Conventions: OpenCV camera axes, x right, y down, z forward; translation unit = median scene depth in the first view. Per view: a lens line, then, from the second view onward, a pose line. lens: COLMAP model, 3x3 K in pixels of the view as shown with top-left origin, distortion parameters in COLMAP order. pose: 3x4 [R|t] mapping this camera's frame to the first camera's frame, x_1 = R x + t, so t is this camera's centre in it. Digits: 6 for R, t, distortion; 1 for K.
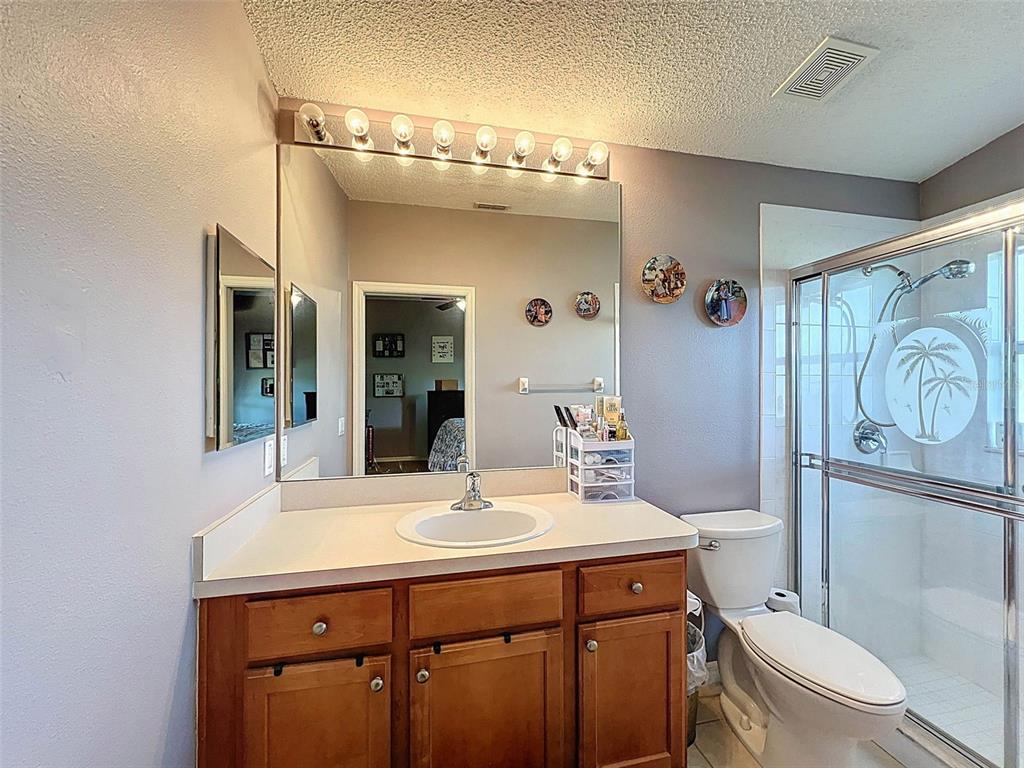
lens RADIAL K [[422.6, 0, 512.6], [0, 422.6, 384.6], [0, 0, 1]] dist [0.000983, -0.000009]
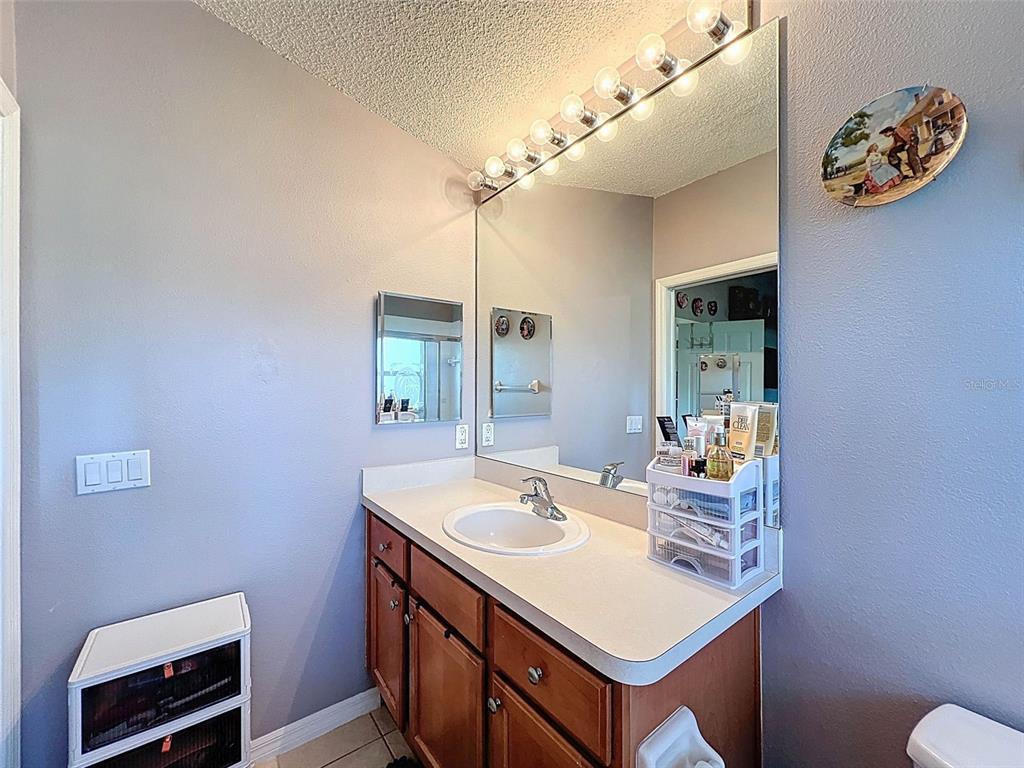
lens RADIAL K [[422.6, 0, 509.8], [0, 422.6, 385.7], [0, 0, 1]] dist [0.000983, -0.000009]
pose [[0.400148, 0.000010, -0.916450, 0.686968], [0.002127, 0.999997, 0.000939, 0.001332], [0.916448, -0.002325, 0.400147, 0.509029]]
